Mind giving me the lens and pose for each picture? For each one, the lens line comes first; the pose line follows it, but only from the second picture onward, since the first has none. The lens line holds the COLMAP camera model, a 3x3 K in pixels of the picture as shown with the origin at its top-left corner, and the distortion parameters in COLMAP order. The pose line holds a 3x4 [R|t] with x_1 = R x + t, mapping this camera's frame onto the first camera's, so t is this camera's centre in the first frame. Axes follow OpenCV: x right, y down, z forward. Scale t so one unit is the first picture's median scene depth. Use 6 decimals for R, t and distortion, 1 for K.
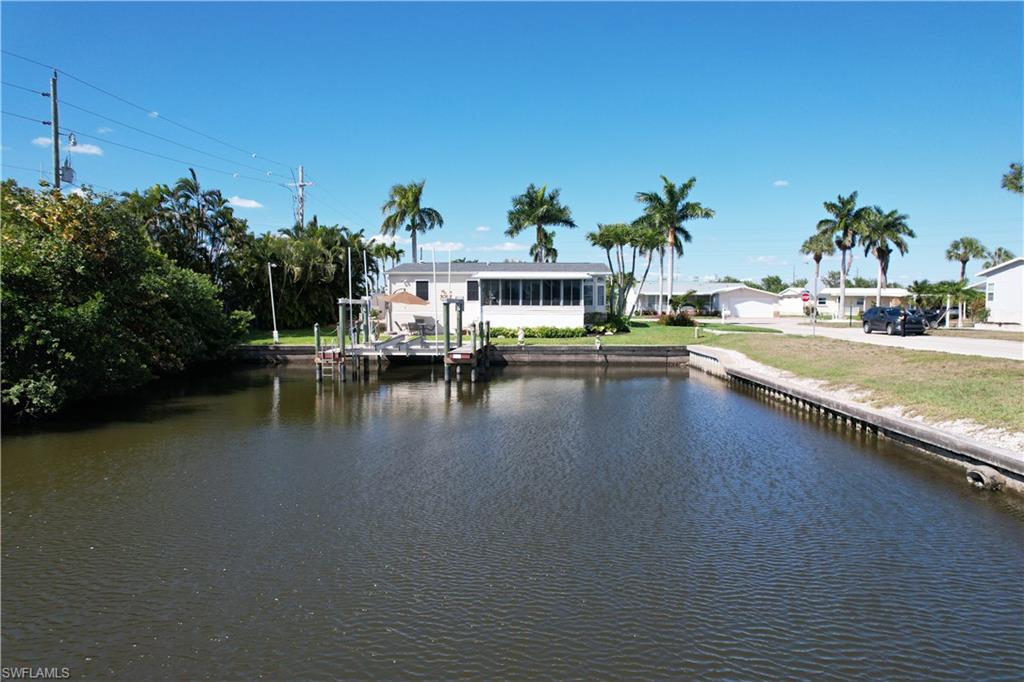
lens RADIAL K [[644.1, 0, 533.8], [0, 644.1, 352.0], [0, 0, 1]] dist [-0.055146, 0.030524]
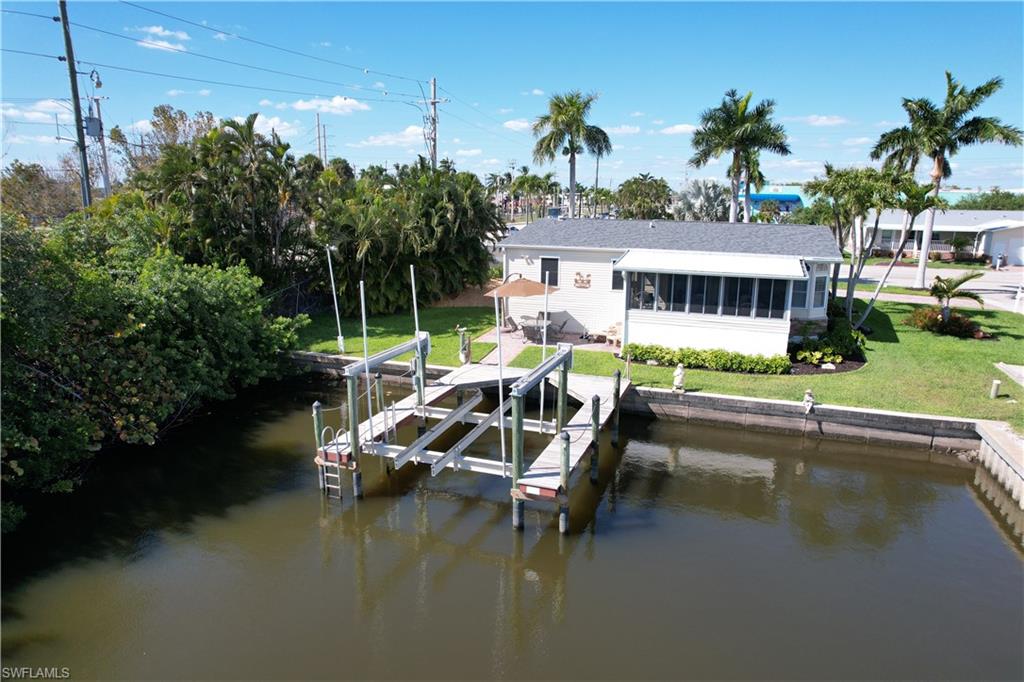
lens RADIAL K [[644.1, 0, 533.8], [0, 644.1, 352.0], [0, 0, 1]] dist [-0.055146, 0.030524]
pose [[0.954884, 0.079175, -0.286229, 0.020346], [-0.030281, 0.984741, 0.171373, -0.139477], [0.295430, -0.154974, 0.942711, 0.339939]]
